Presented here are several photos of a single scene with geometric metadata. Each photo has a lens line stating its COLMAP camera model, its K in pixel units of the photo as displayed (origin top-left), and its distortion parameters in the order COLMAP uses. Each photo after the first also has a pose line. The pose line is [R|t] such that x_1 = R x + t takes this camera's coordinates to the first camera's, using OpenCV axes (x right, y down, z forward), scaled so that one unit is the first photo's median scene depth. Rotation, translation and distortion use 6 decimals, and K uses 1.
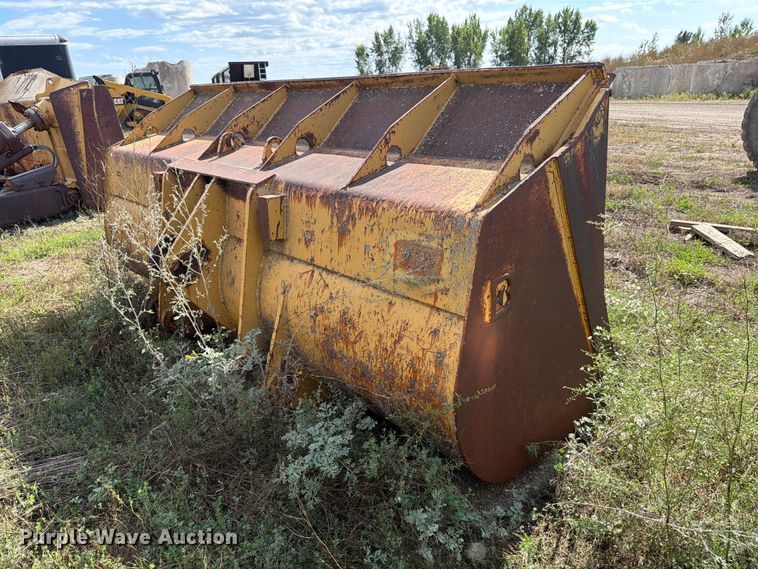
lens RADIAL K [[531.3, 0, 380.1], [0, 531.3, 281.5], [0, 0, 1]] dist [0.069990, -0.085918]
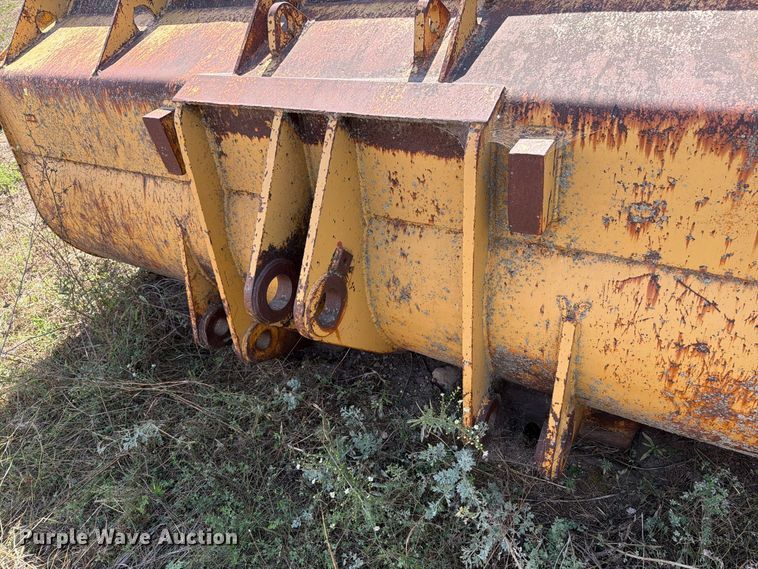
lens RADIAL K [[544.6, 0, 382.0], [0, 544.6, 295.0], [0, 0, 1]] dist [0.073881, -0.128155]
pose [[0.948926, -0.287548, 0.129829, -0.459805], [0.229405, 0.911358, 0.341758, -0.249623], [-0.216593, -0.294520, 0.930777, 0.585659]]
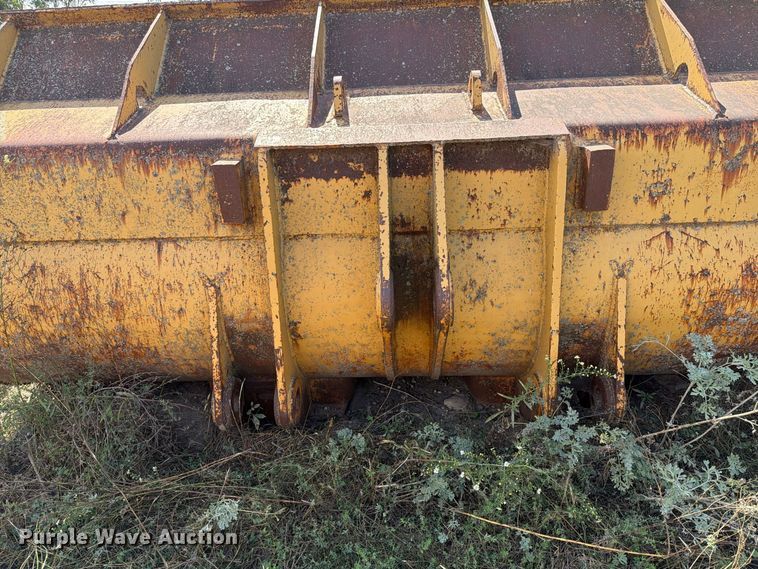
lens RADIAL K [[552.9, 0, 379.0], [0, 552.9, 284.5], [0, 0, 1]] dist [0.039725, -0.082537]
pose [[0.701067, -0.300517, 0.646680, -0.996422], [0.262124, 0.951975, 0.158222, -0.191253], [-0.663171, 0.058586, 0.746171, 0.706031]]
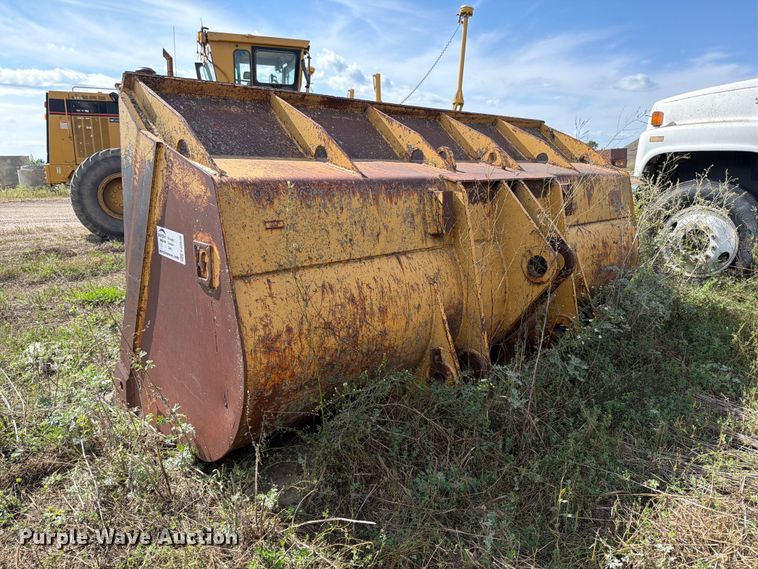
lens RADIAL K [[531.3, 0, 380.1], [0, 531.3, 281.5], [0, 0, 1]] dist [0.069990, -0.085918]
pose [[-0.022552, -0.162984, 0.986371, -1.709687], [0.358432, 0.919714, 0.160165, -0.341369], [-0.933283, 0.357159, 0.037677, 1.583073]]
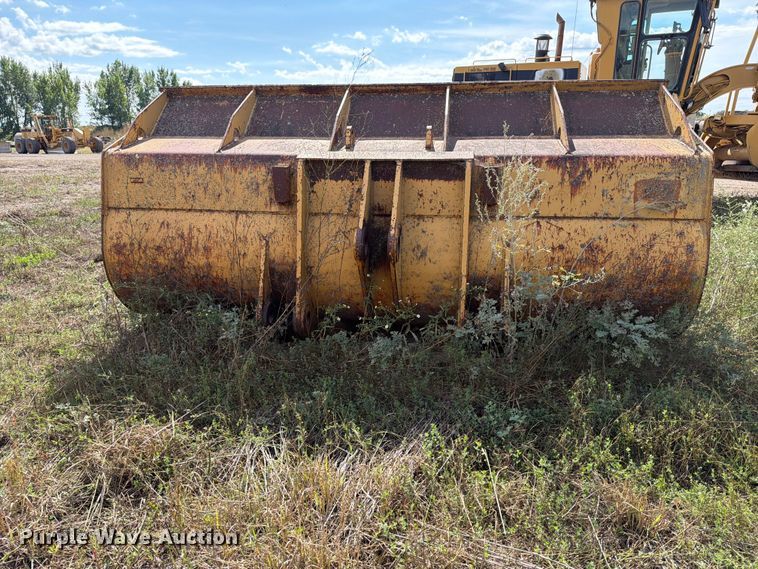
lens RADIAL K [[540.0, 0, 382.0], [0, 540.0, 286.9], [0, 0, 1]] dist [0.070465, -0.095419]
pose [[0.773281, -0.136053, 0.619295, -1.277475], [0.194135, 0.980604, -0.026976, 0.097708], [-0.603613, 0.141087, 0.784695, 0.241974]]
